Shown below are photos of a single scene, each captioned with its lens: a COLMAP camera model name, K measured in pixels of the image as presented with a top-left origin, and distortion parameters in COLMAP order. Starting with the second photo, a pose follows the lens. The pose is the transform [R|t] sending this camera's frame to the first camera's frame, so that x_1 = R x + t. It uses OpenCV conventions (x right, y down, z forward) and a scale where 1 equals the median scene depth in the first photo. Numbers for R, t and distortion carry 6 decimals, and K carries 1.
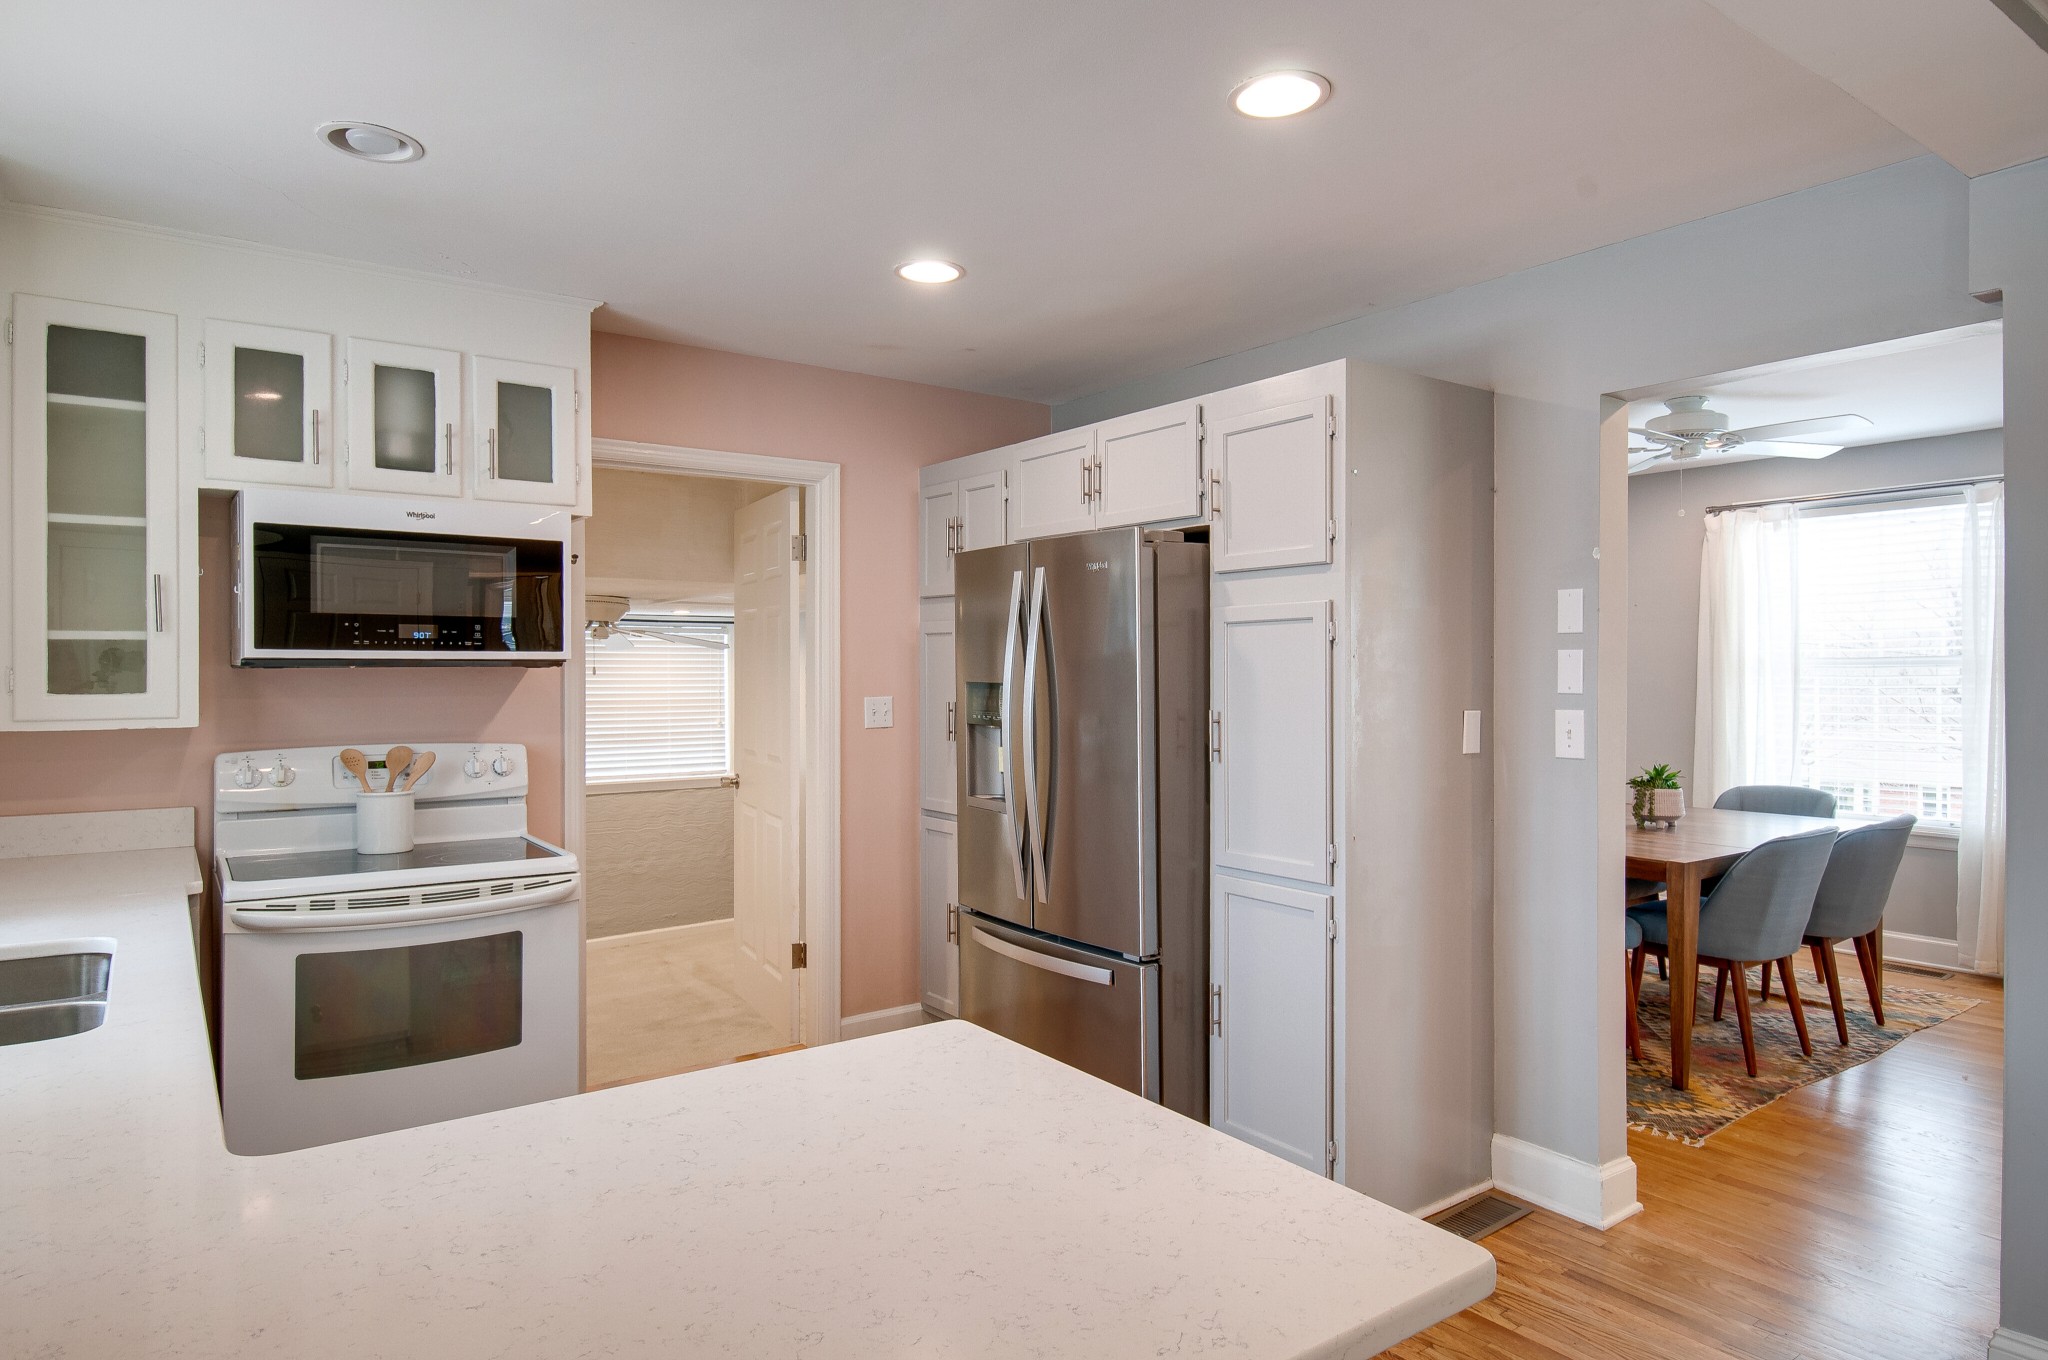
lens RADIAL K [[1211.8, 0, 1029.6], [0, 1211.8, 653.5], [0, 0, 1]] dist [-0.000963, -0.001065]
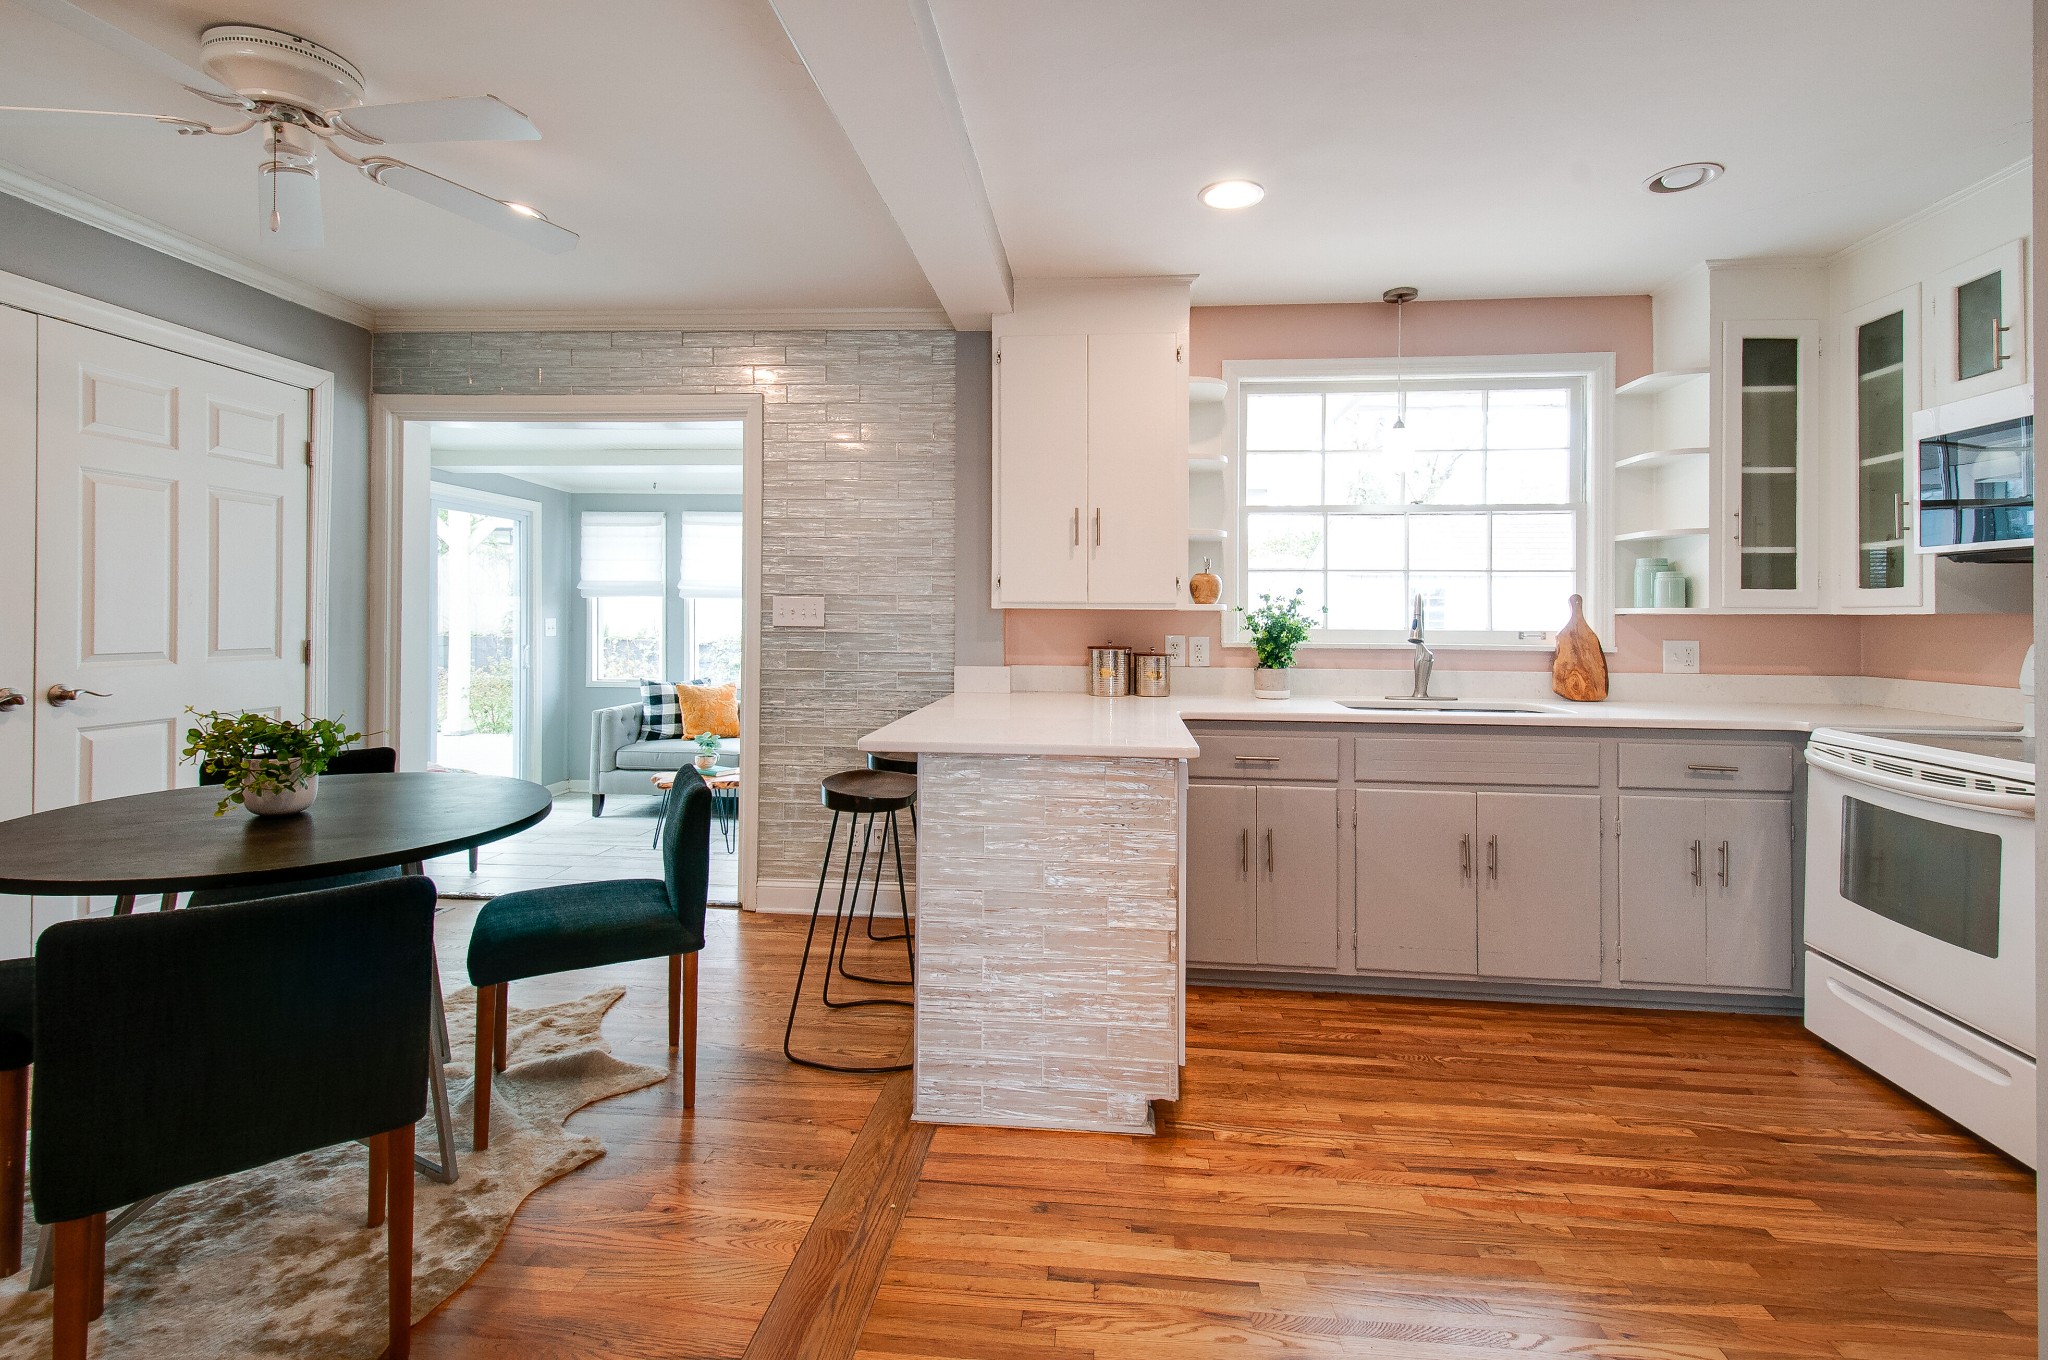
lens RADIAL K [[920.3, 0, 1020.7], [0, 920.3, 636.7], [0, 0, 1]] dist [0.062325, -0.023802]
pose [[-0.663173, 0.007124, -0.748432, 0.600912], [-0.003120, 0.999920, 0.012283, 0.069658], [0.748459, 0.010481, -0.663098, 0.901114]]
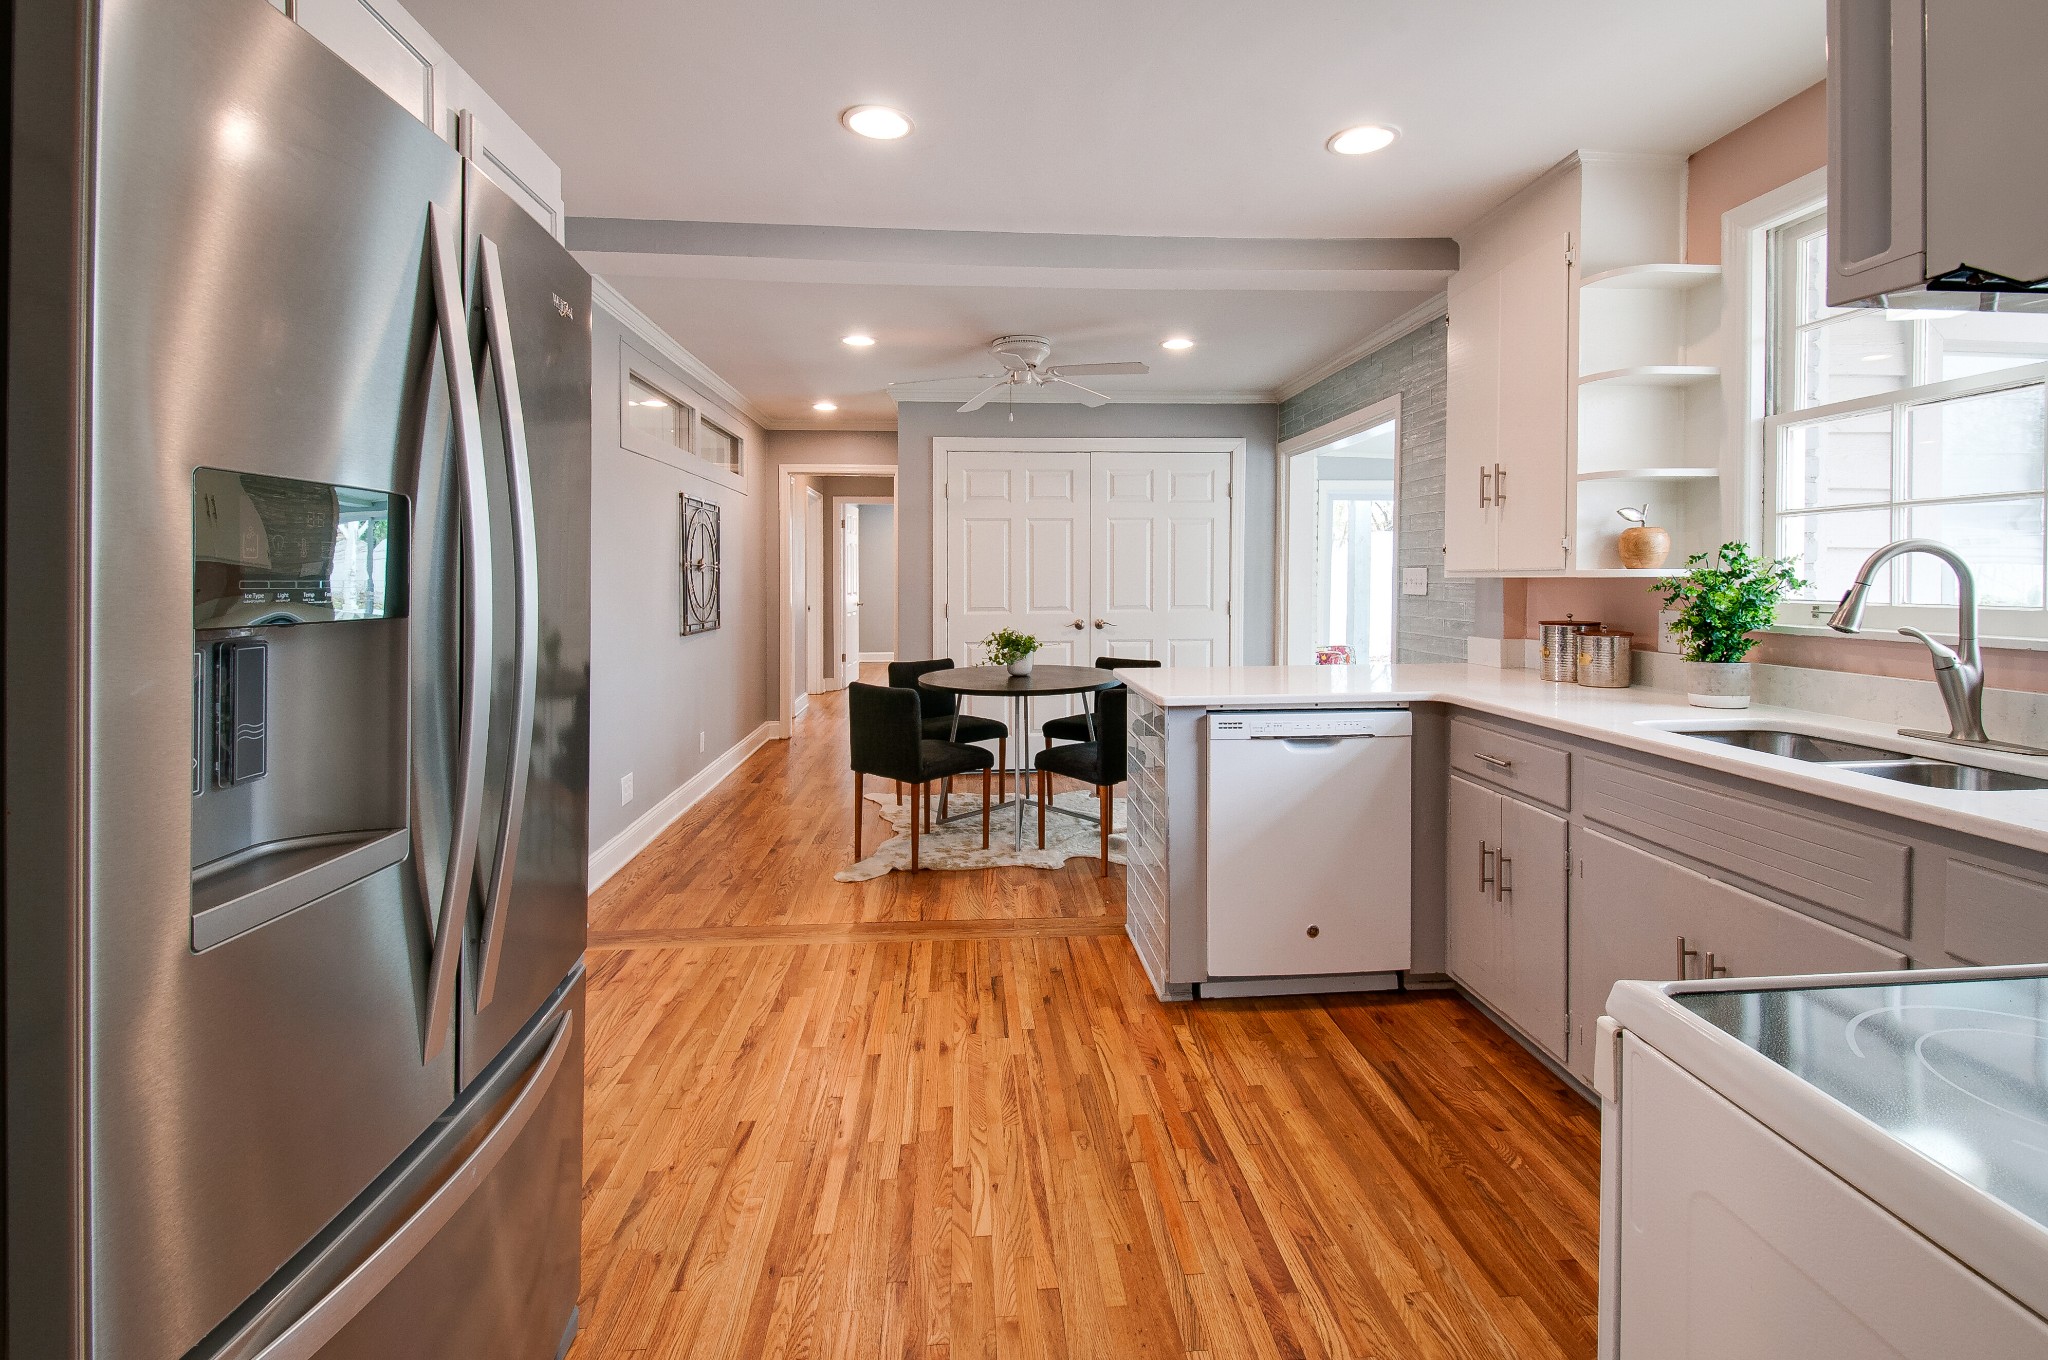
lens RADIAL K [[947.0, 0, 1029.3], [0, 947.0, 581.0], [0, 0, 1]] dist [0.000564, -0.000239]
pose [[-0.842127, 0.000489, 0.539279, -0.398511], [-0.002726, 0.999983, -0.005165, 0.060424], [-0.539273, -0.005820, -0.842111, 1.346441]]
